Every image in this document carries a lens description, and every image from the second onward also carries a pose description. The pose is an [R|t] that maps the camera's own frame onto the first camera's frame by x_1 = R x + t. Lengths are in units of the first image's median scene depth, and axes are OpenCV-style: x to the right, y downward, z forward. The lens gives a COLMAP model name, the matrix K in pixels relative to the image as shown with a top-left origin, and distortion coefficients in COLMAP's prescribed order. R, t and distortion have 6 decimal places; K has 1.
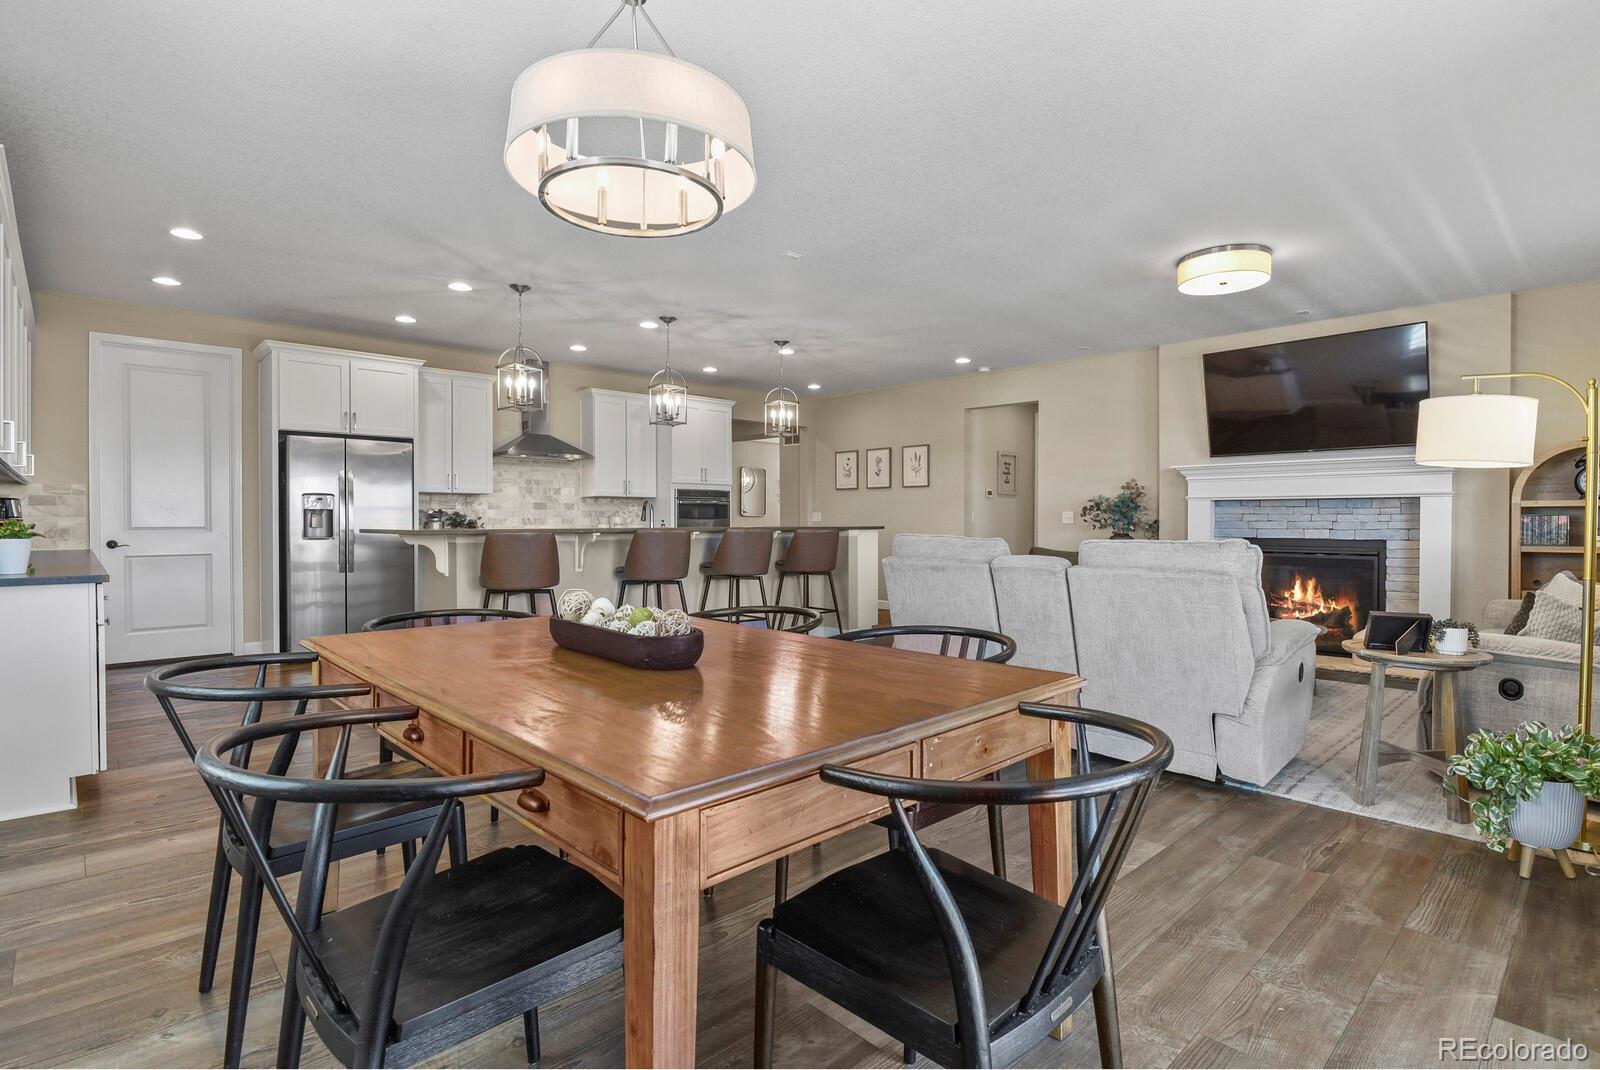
lens RADIAL K [[774.7, 0, 807.5], [0, 774.7, 525.1], [0, 0, 1]] dist [-0.005186, -0.004497]
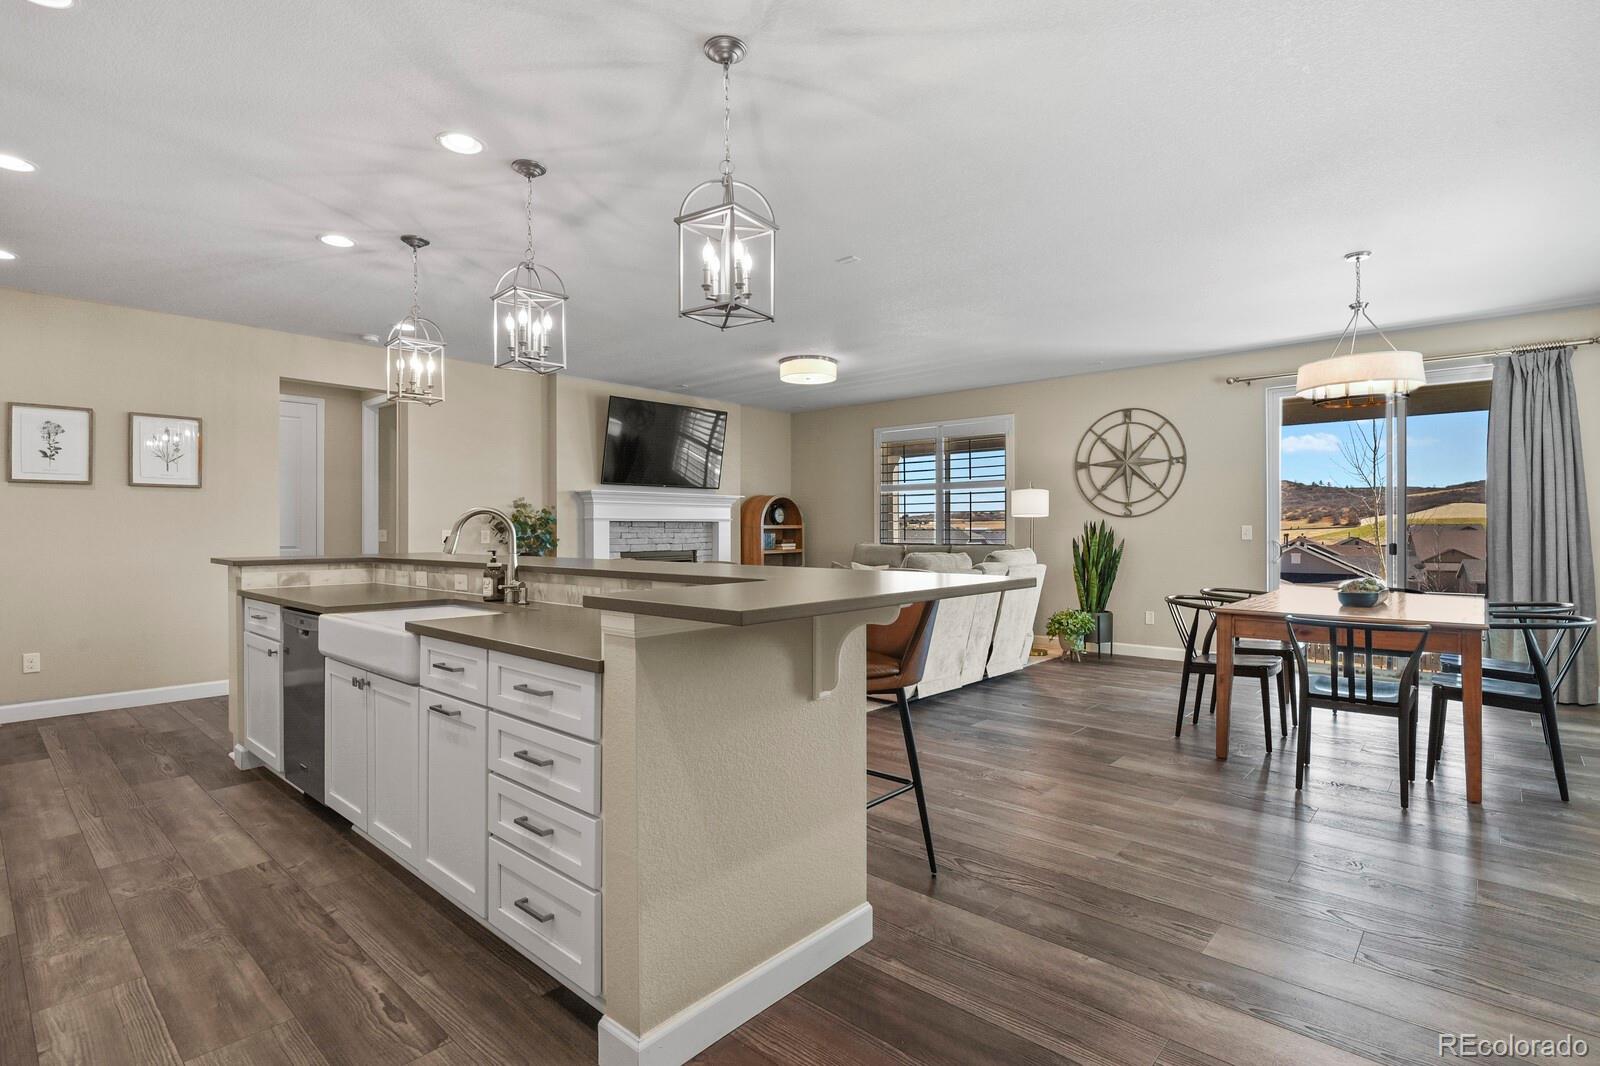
lens RADIAL K [[774.7, 0, 807.1], [0, 774.7, 530.8], [0, 0, 1]] dist [-0.005186, -0.004497]
pose [[-0.078610, -0.001957, 0.996904, -0.717445], [0.010544, 0.999941, 0.002794, -0.018711], [-0.996850, 0.010731, -0.078585, 0.851545]]
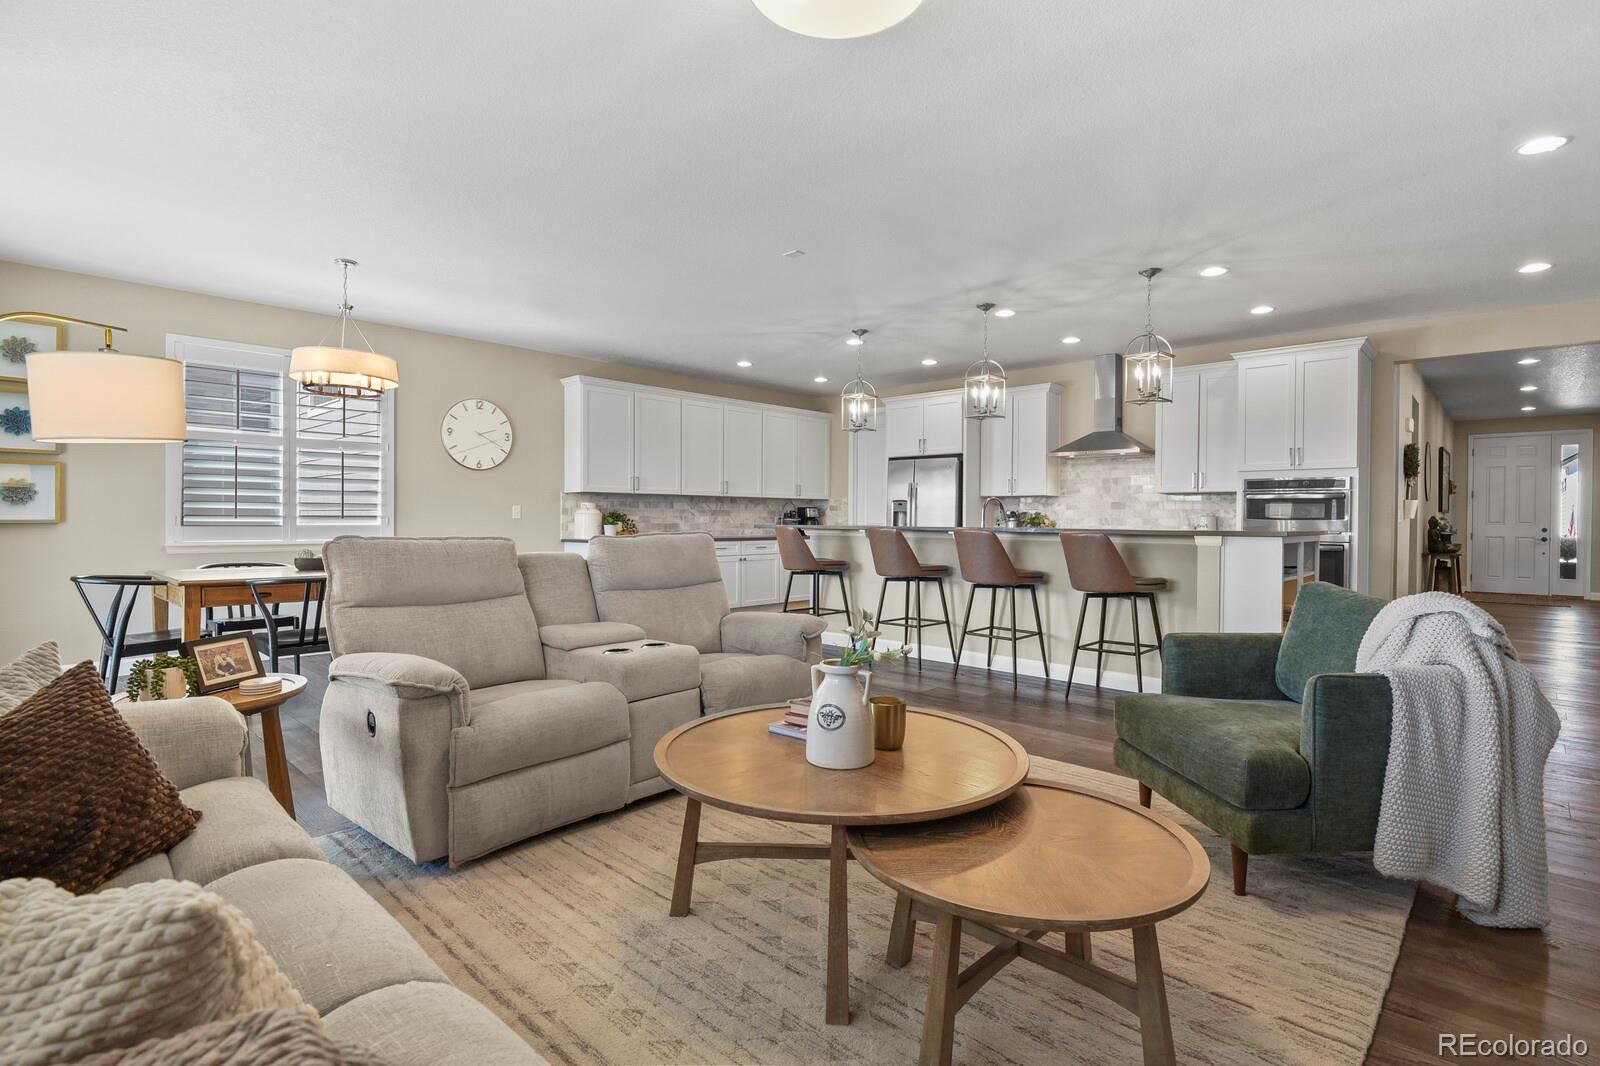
lens RADIAL K [[774.7, 0, 807.2], [0, 774.7, 528.1], [0, 0, 1]] dist [-0.005186, -0.004497]
pose [[0.055056, 0.012421, -0.998406, 0.748367], [-0.012743, 0.999850, 0.011737, -0.004306], [0.998402, 0.012076, 0.055206, 0.730704]]
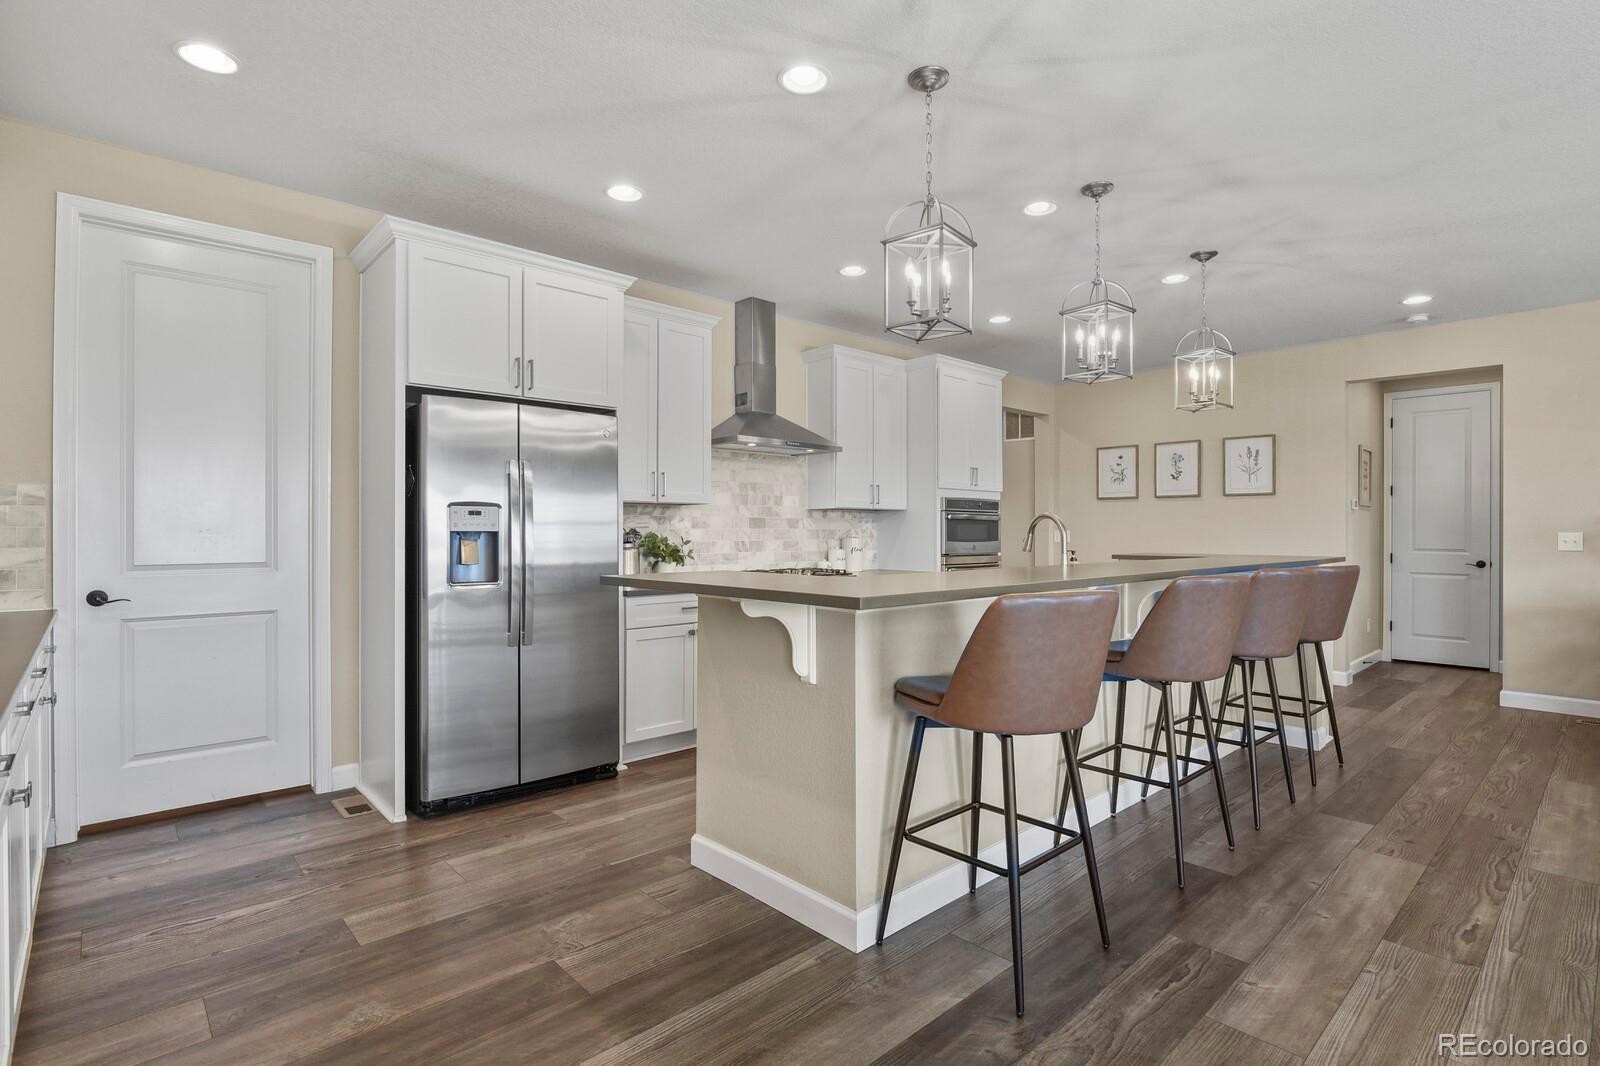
lens RADIAL K [[774.7, 0, 807.4], [0, 774.7, 529.9], [0, 0, 1]] dist [-0.005186, -0.004497]
pose [[0.999915, 0.000805, -0.013023, -0.379414], [-0.000925, 0.999957, -0.009196, -0.016237], [0.013015, 0.009207, 0.999873, 0.442320]]
